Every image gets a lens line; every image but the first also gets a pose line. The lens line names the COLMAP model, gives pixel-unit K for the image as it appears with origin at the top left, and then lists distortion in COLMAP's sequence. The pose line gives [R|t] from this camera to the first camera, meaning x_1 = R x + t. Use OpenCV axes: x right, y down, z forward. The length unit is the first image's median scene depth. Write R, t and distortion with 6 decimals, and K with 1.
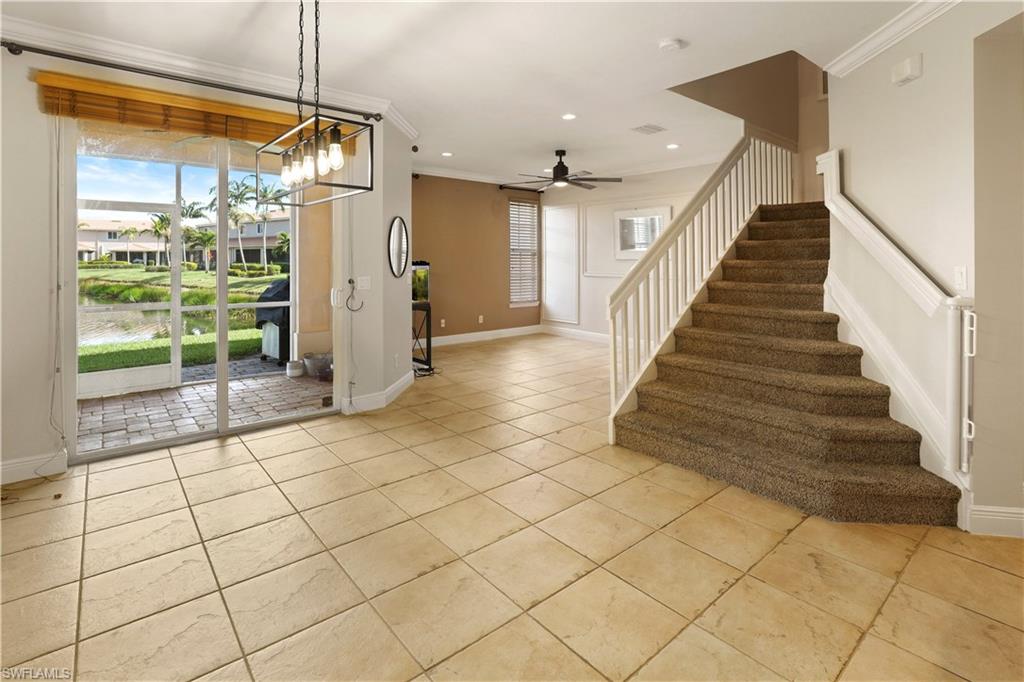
lens RADIAL K [[492.7, 0, 511.1], [0, 492.7, 265.5], [0, 0, 1]] dist [-0.018500, -0.000426]
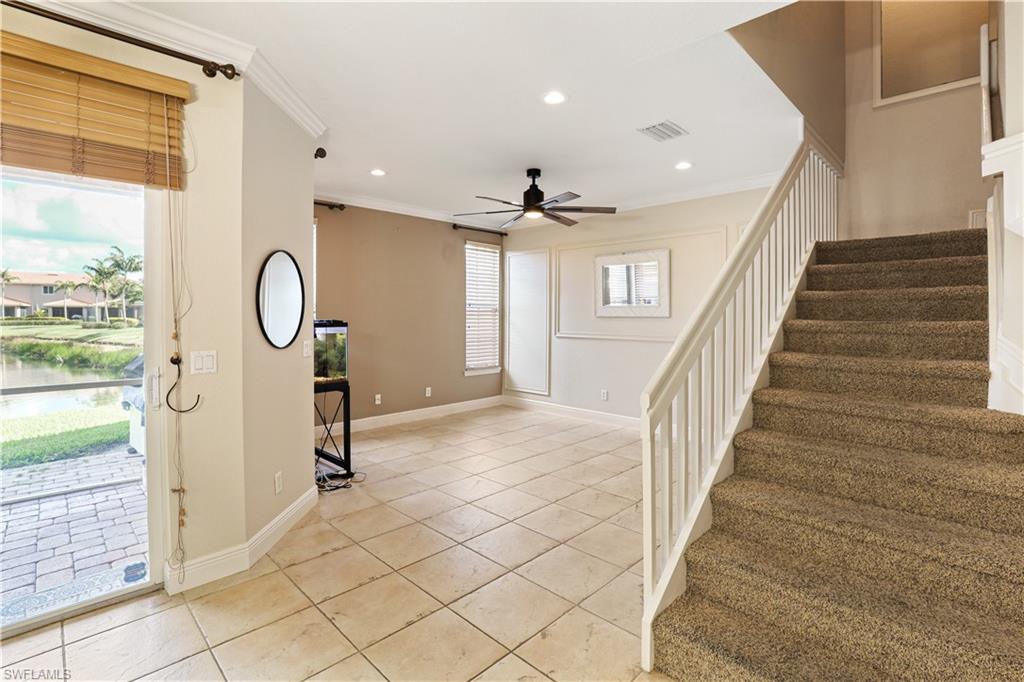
lens RADIAL K [[477.5, 0, 513.6], [0, 477.5, 323.2], [0, 0, 1]] dist [-0.041555, 0.008080]
pose [[0.996032, -0.001986, 0.088968, 0.009396], [0.001476, 0.999982, 0.005796, -0.008090], [-0.088978, -0.005642, 0.996018, 0.294542]]
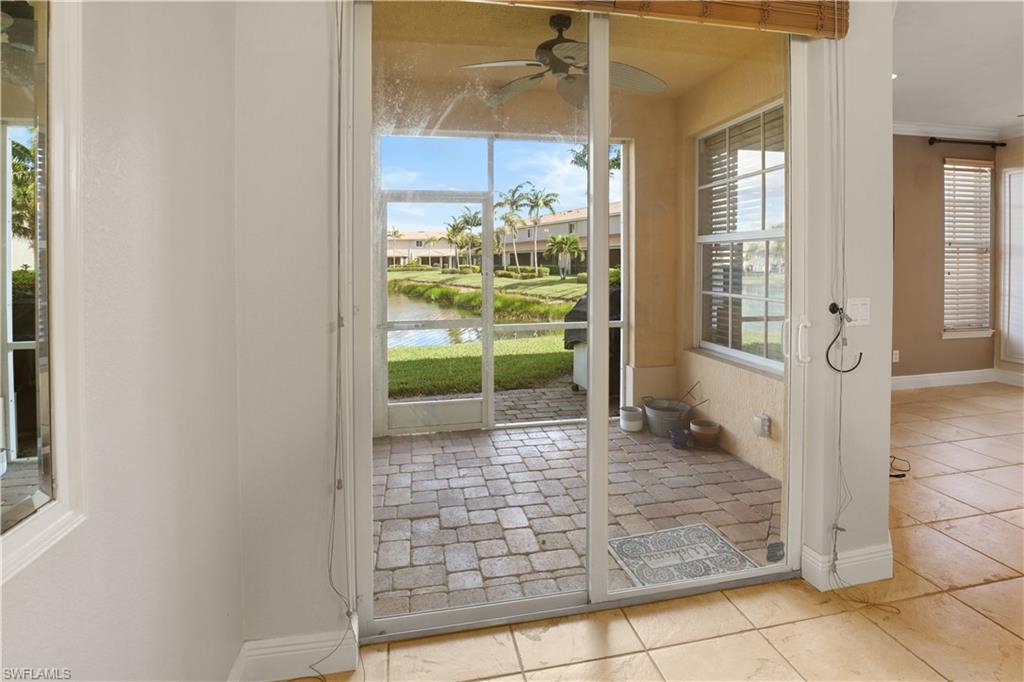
lens RADIAL K [[492.7, 0, 511.1], [0, 492.7, 265.5], [0, 0, 1]] dist [-0.018500, -0.000426]
pose [[0.876715, -0.005456, -0.480979, -0.252267], [0.003642, 0.999982, -0.004705, -0.005294], [0.480996, 0.002373, 0.876720, 0.303245]]
